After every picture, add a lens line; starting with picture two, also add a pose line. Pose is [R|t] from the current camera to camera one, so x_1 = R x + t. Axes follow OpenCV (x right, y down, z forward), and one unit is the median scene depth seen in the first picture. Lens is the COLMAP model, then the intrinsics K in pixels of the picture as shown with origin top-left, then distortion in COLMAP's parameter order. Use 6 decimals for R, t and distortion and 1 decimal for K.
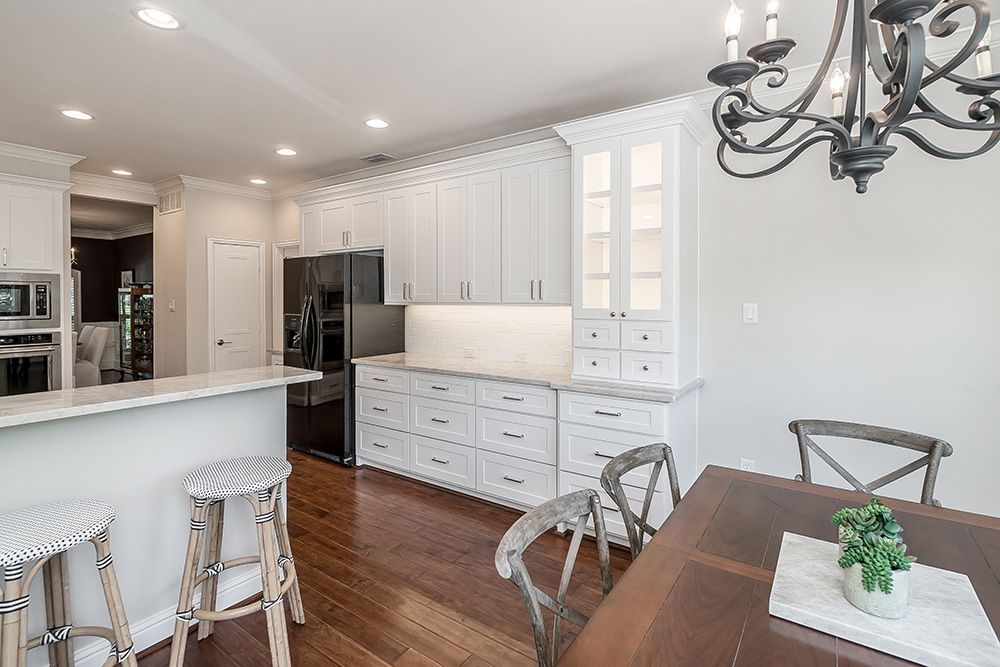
lens RADIAL K [[482.2, 0, 489.8], [0, 482.2, 299.6], [0, 0, 1]] dist [-0.014345, 0.000227]
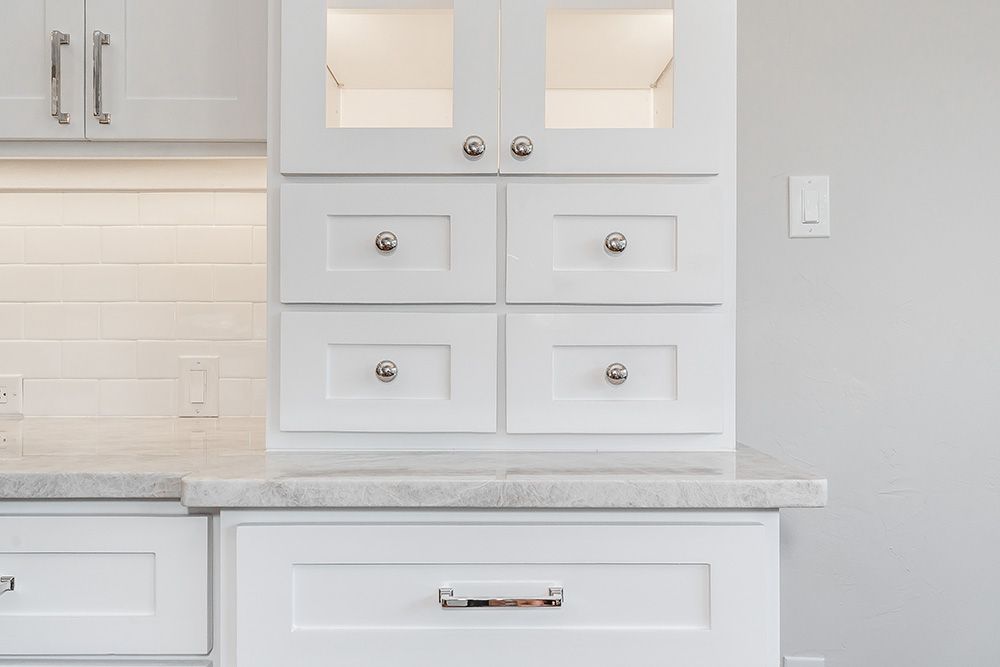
lens RADIAL K [[782.1, 0, 496.9], [0, 782.1, 331.2], [0, 0, 1]] dist [-0.000610, -0.003042]
pose [[0.809778, -0.000799, 0.586737, 0.044696], [0.005032, 0.999972, -0.005583, 0.112137], [-0.586715, 0.007473, 0.809759, 0.655439]]
